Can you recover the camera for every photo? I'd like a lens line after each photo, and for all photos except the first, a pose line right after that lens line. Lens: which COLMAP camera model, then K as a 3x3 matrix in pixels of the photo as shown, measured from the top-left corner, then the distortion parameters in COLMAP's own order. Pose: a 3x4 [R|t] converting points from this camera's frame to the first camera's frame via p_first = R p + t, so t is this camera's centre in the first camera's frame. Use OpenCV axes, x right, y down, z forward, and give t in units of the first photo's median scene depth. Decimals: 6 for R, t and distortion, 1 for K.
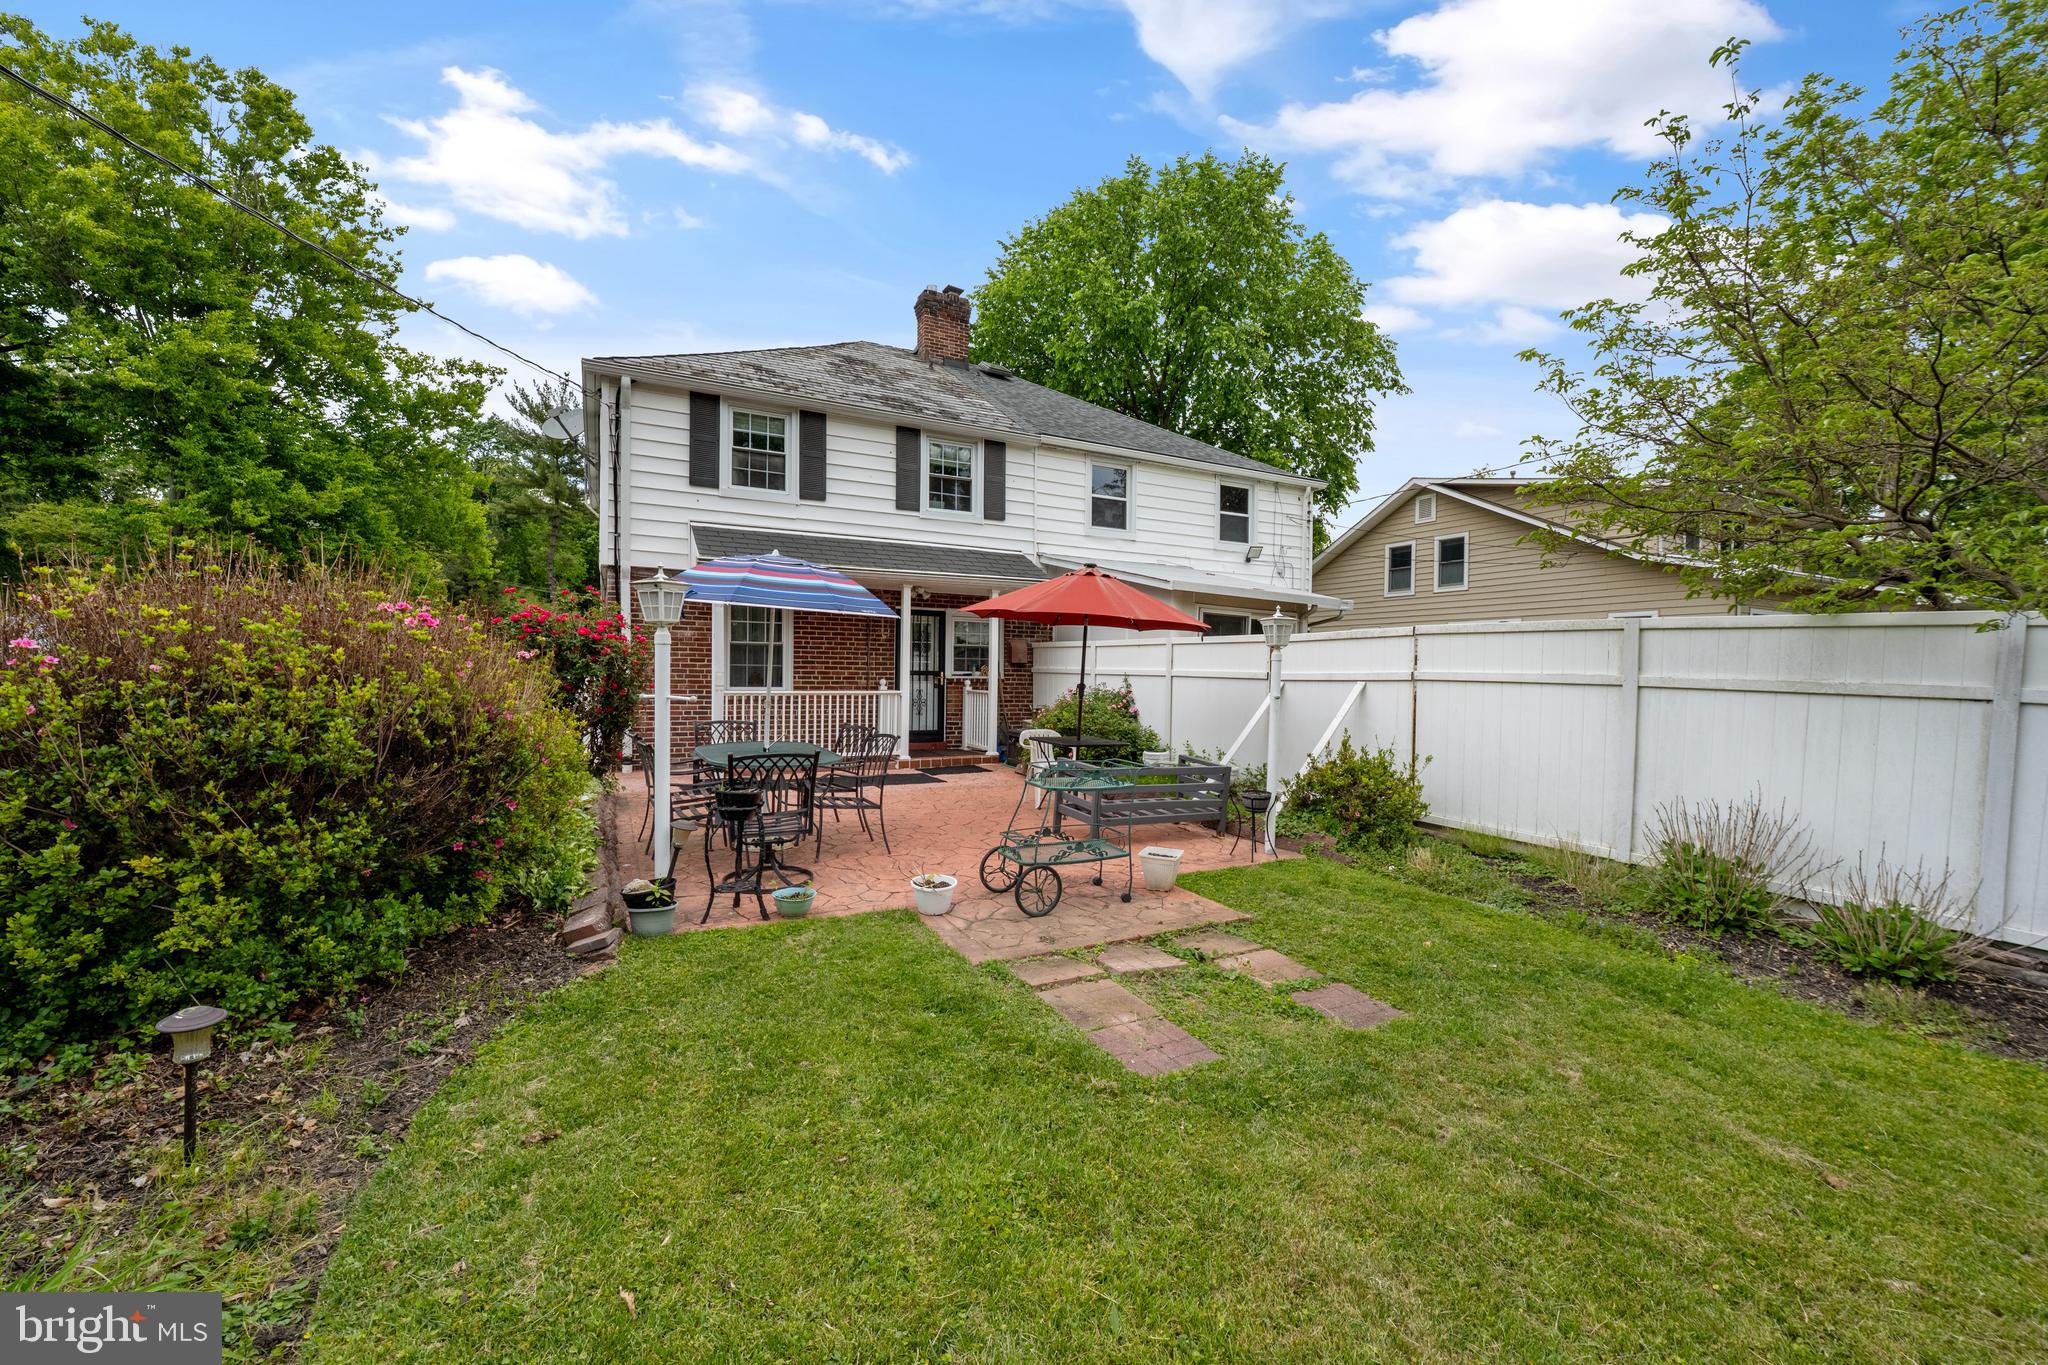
lens RADIAL K [[810.7, 0, 1019.5], [0, 810.7, 688.6], [0, 0, 1]] dist [-0.005501, 0.000044]
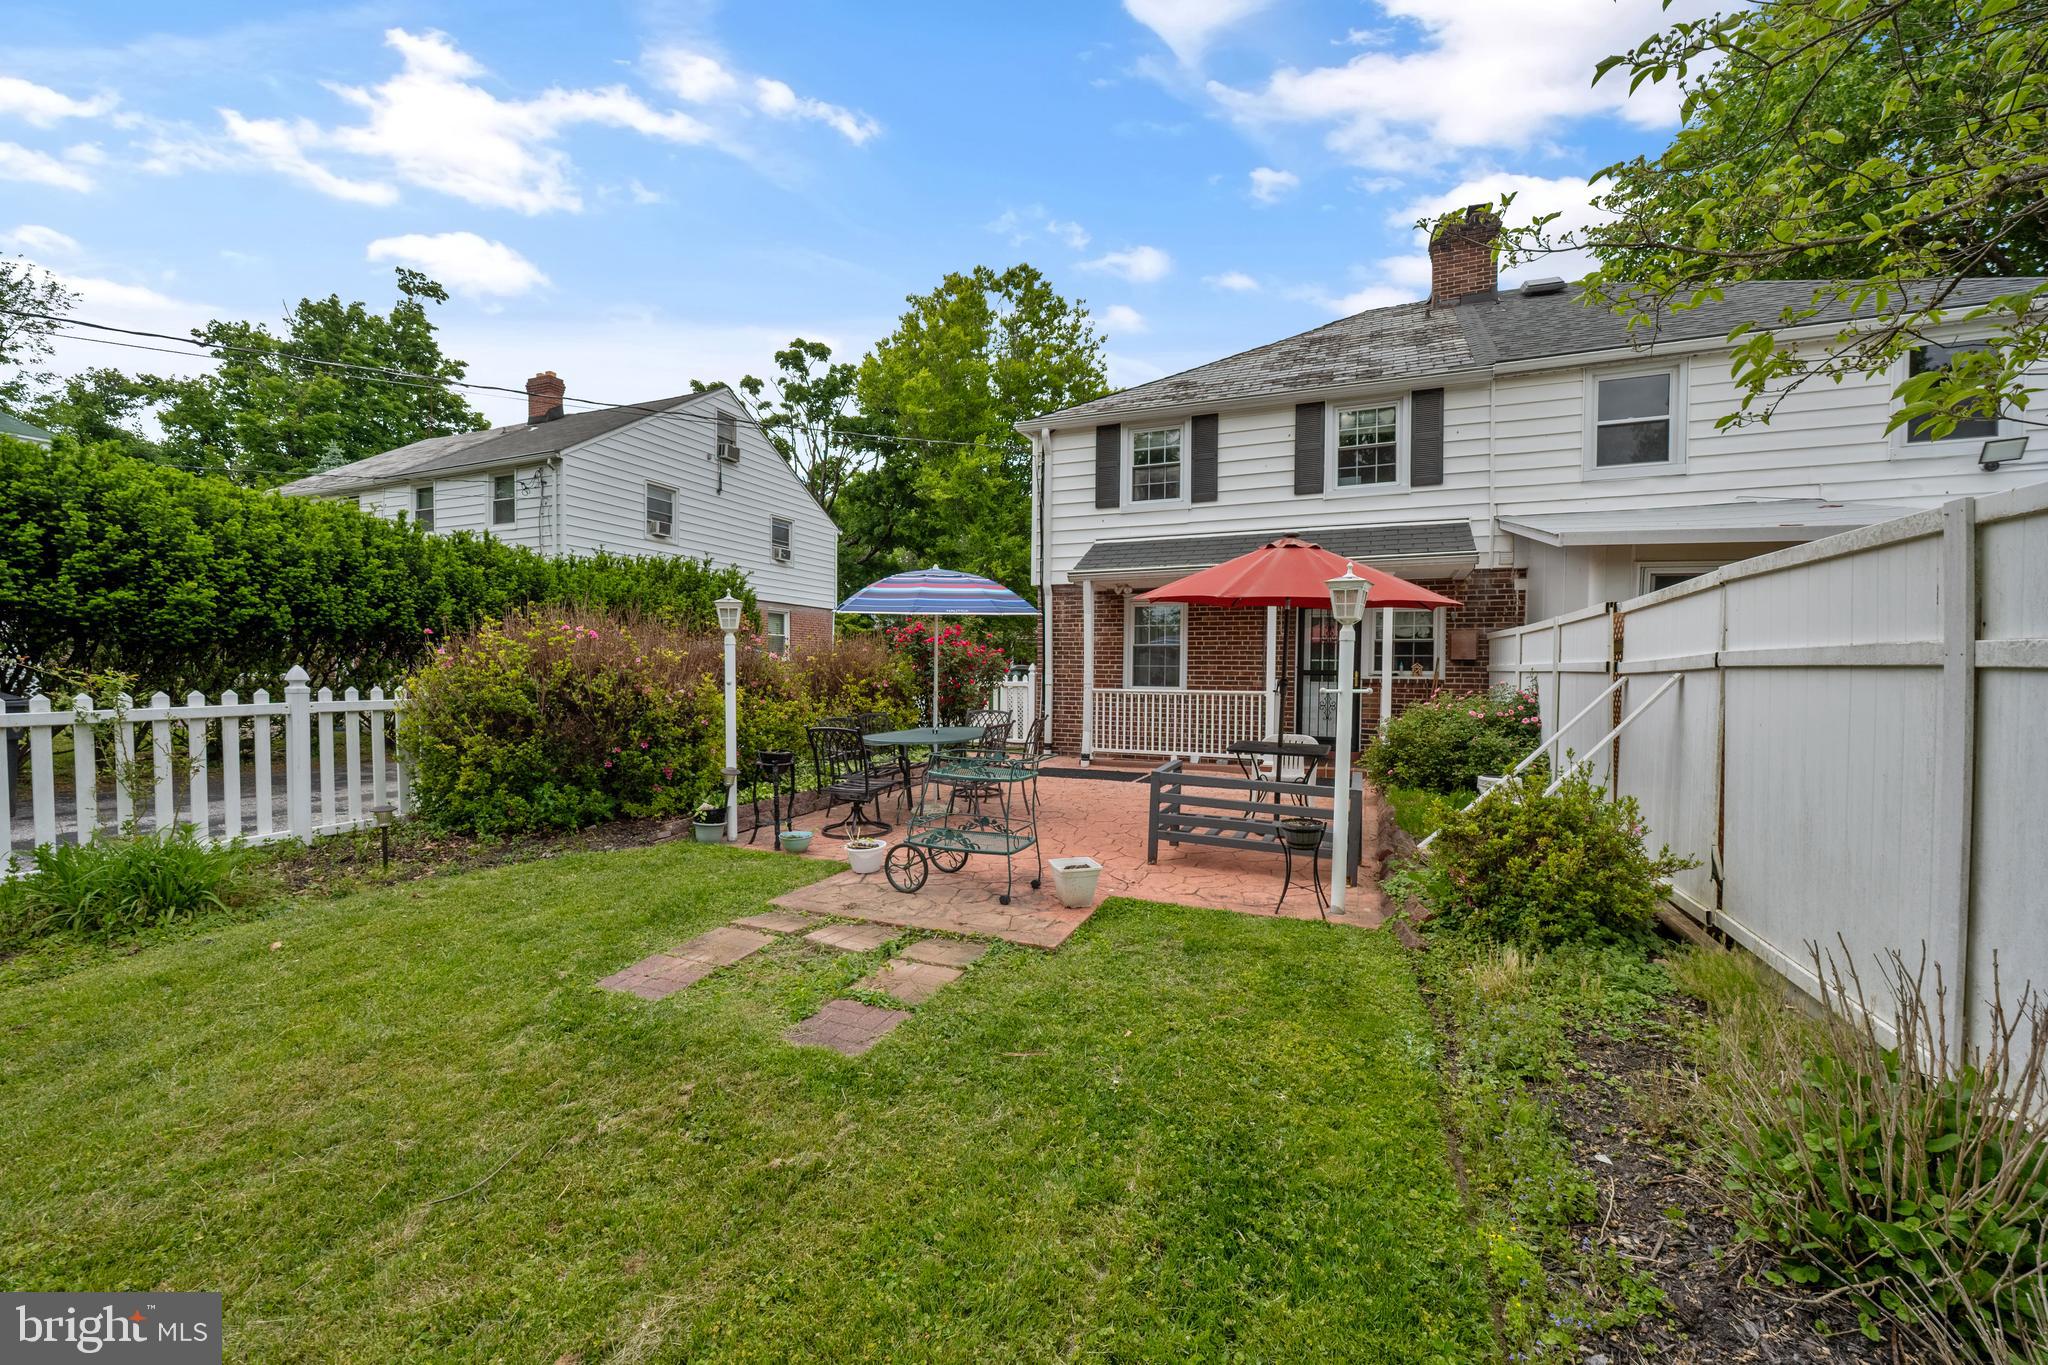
lens RADIAL K [[810.7, 0, 1019.5], [0, 810.7, 688.6], [0, 0, 1]] dist [-0.005501, 0.000044]
pose [[0.633160, 0.007085, -0.773989, 0.378558], [-0.015809, 0.999868, -0.003779, 0.007718], [0.773860, 0.014629, 0.633188, 0.182562]]
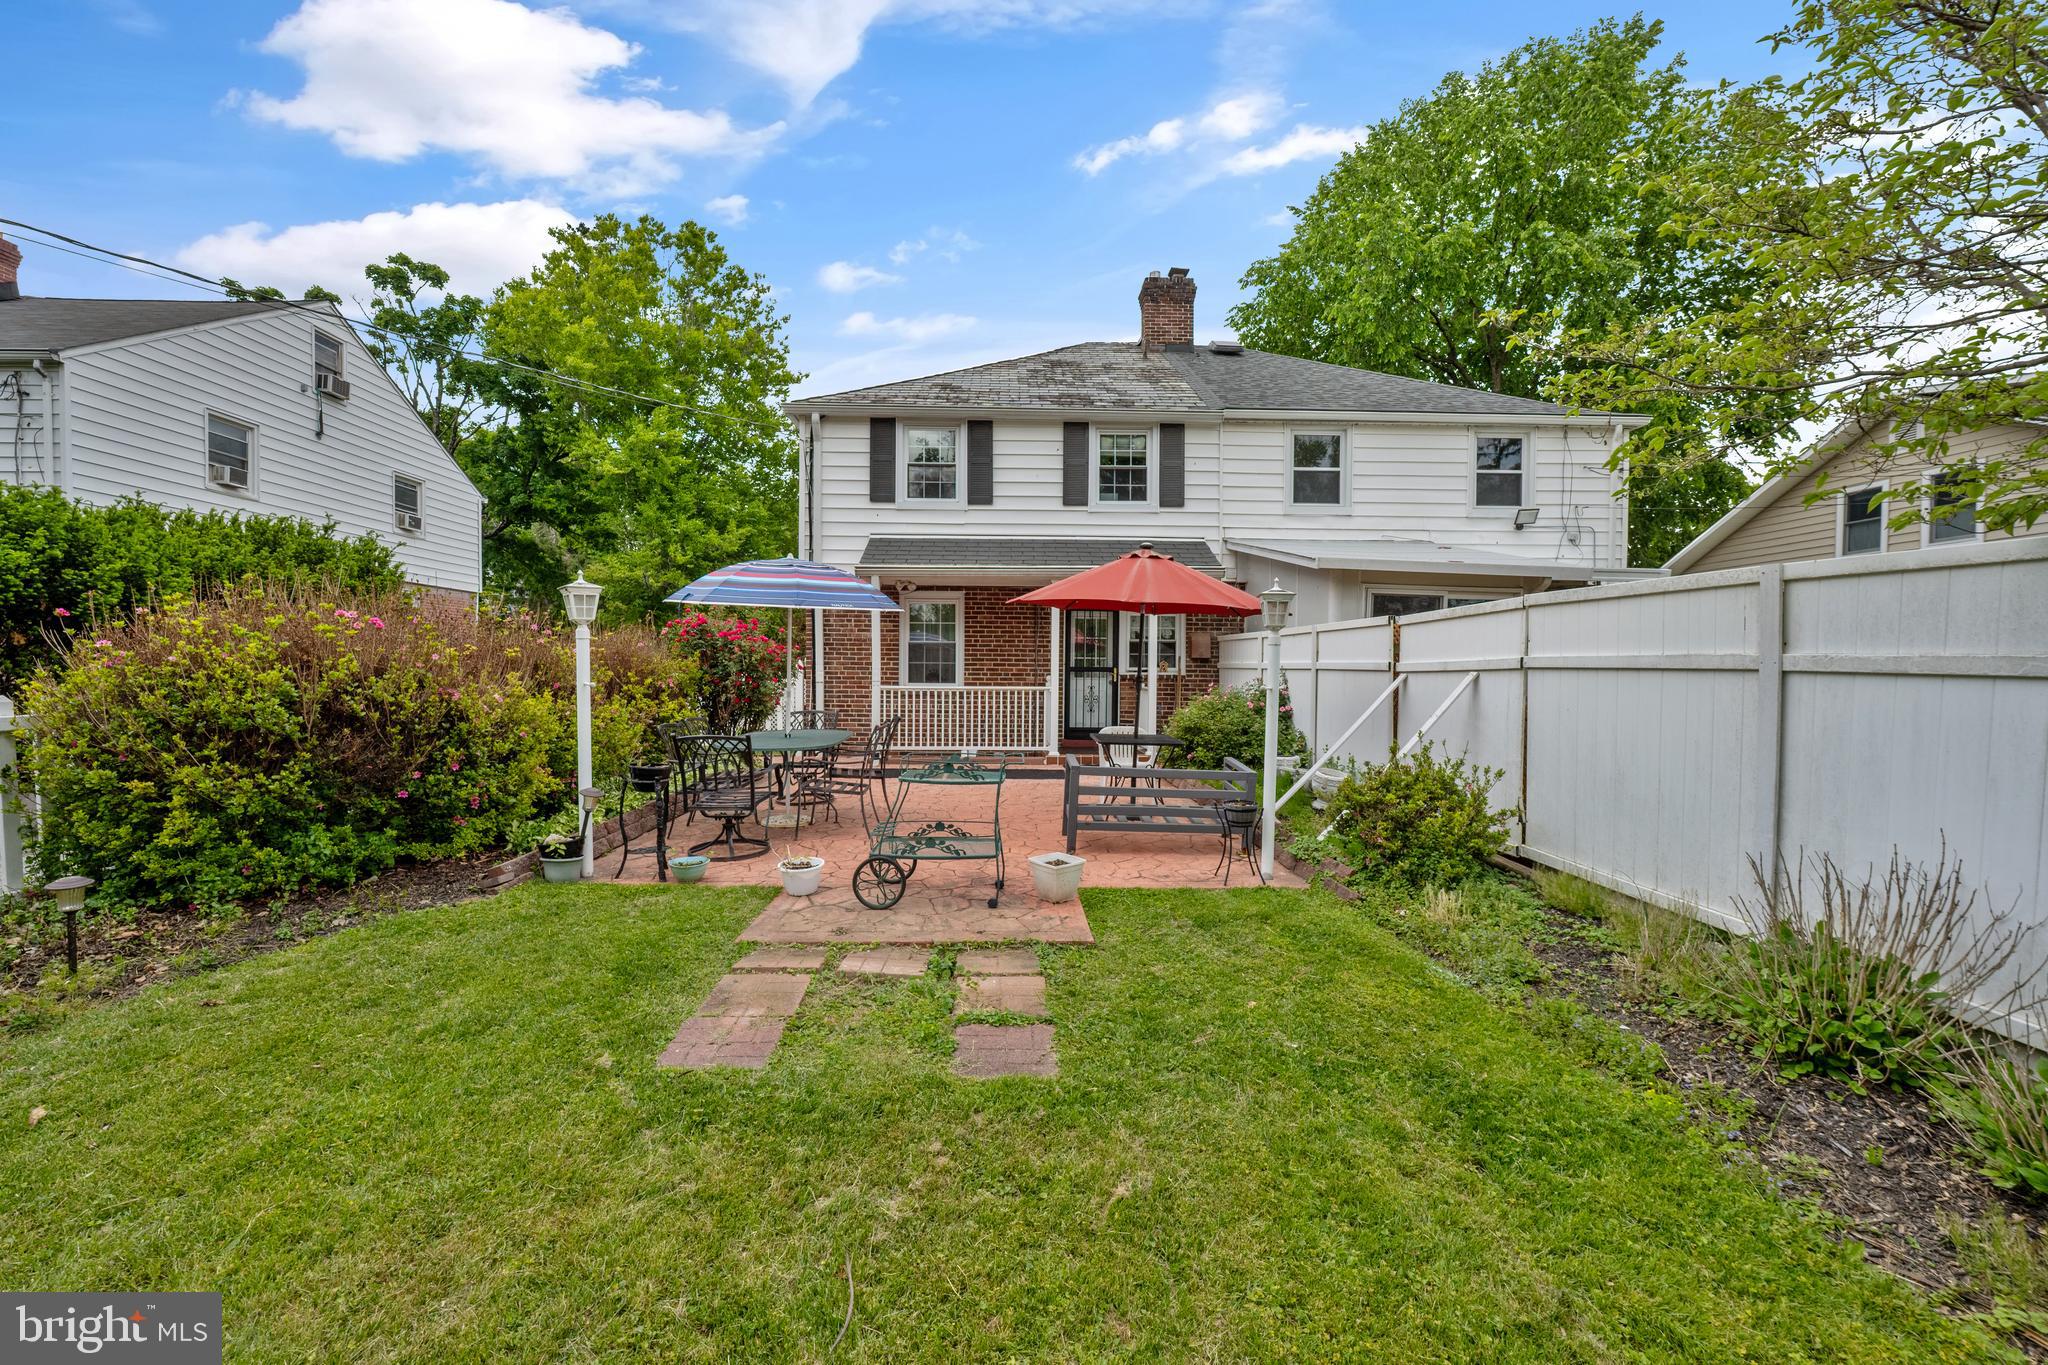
lens RADIAL K [[810.7, 0, 1019.5], [0, 810.7, 688.6], [0, 0, 1]] dist [-0.005501, 0.000044]
pose [[0.899446, 0.002363, -0.437026, 0.245730], [-0.003470, 0.999992, -0.001734, 0.006690], [0.437018, 0.003076, 0.899447, 0.079925]]
